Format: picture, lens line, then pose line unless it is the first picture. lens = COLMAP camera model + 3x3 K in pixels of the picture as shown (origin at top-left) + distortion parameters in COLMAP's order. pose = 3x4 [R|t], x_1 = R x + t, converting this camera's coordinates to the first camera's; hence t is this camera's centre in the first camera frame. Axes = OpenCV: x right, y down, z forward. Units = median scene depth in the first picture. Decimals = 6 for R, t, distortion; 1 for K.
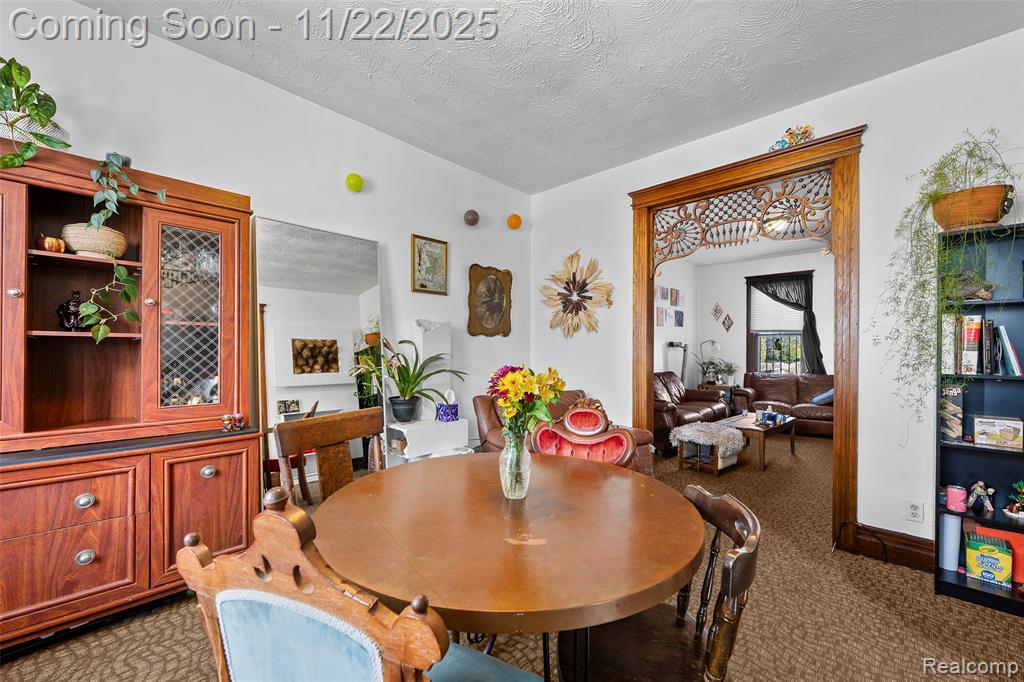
lens RADIAL K [[410.6, 0, 513.4], [0, 410.6, 349.7], [0, 0, 1]] dist [-0.000735, 0.000556]
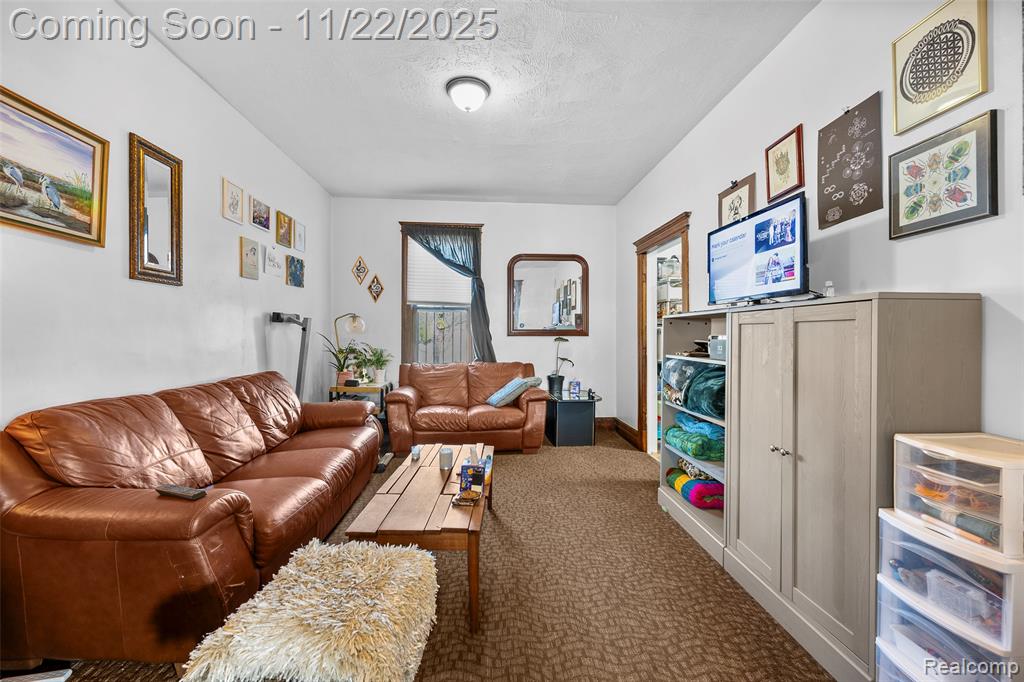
lens RADIAL K [[410.6, 0, 510.7], [0, 410.6, 332.6], [0, 0, 1]] dist [-0.000735, 0.000556]
pose [[0.683311, 0.001041, 0.730127, 0.408452], [-0.003580, 0.999992, 0.001924, 0.007671], [-0.730119, -0.003929, 0.683309, 0.844251]]
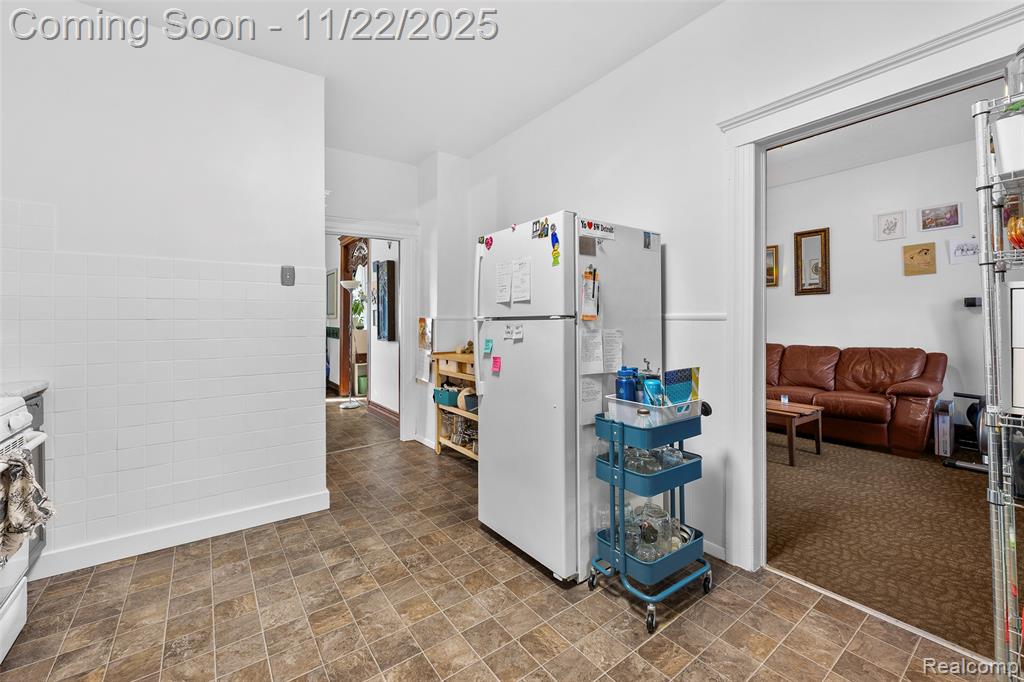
lens RADIAL K [[410.6, 0, 526.7], [0, 410.6, 317.1], [0, 0, 1]] dist [-0.000735, 0.000556]
pose [[-0.130176, -0.023886, -0.991203, 1.980987], [0.003863, 0.999690, -0.024598, 0.036257], [0.991483, -0.007031, -0.130044, 0.935175]]
